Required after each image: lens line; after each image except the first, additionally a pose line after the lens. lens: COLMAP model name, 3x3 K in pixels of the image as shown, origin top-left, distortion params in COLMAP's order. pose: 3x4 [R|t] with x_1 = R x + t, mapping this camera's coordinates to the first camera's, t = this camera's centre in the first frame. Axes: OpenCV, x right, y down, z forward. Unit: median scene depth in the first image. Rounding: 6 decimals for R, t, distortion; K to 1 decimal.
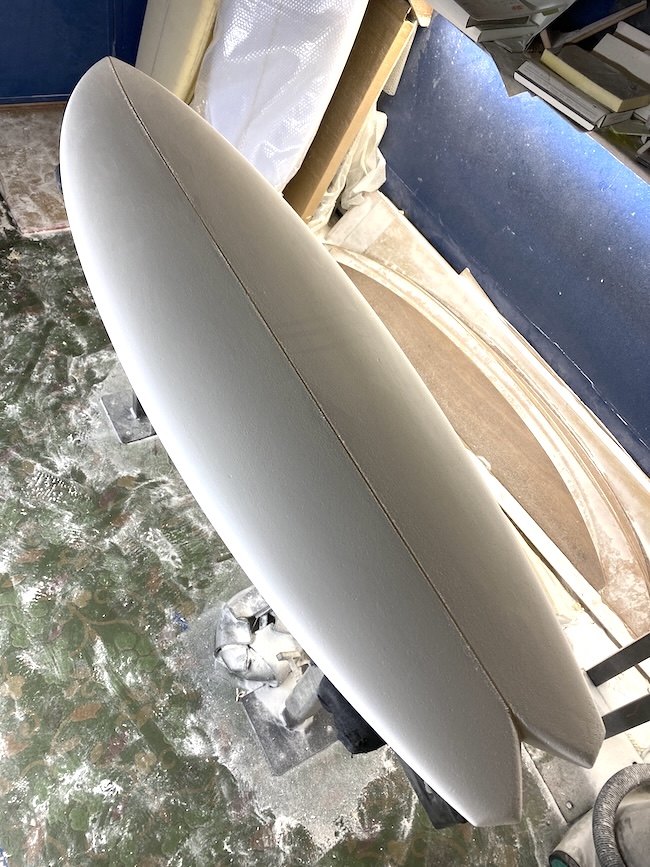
lens RADIAL K [[666.5, 0, 321.8], [0, 666.5, 433.5], [0, 0, 1]] dist [0.005551, -0.017932]
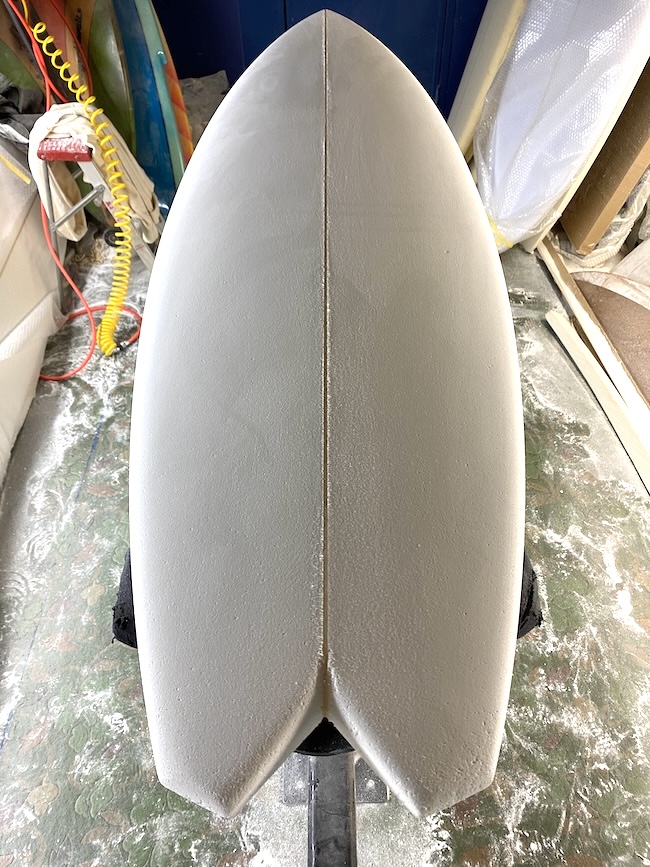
lens RADIAL K [[666.5, 0, 311.5], [0, 666.5, 429.4], [0, 0, 1]] dist [0.005551, -0.017932]
pose [[0.838030, 0.176695, -0.516221, 0.260211], [-0.260665, 0.960814, -0.094288, 0.133024], [0.479333, 0.213577, 0.851249, 0.214358]]
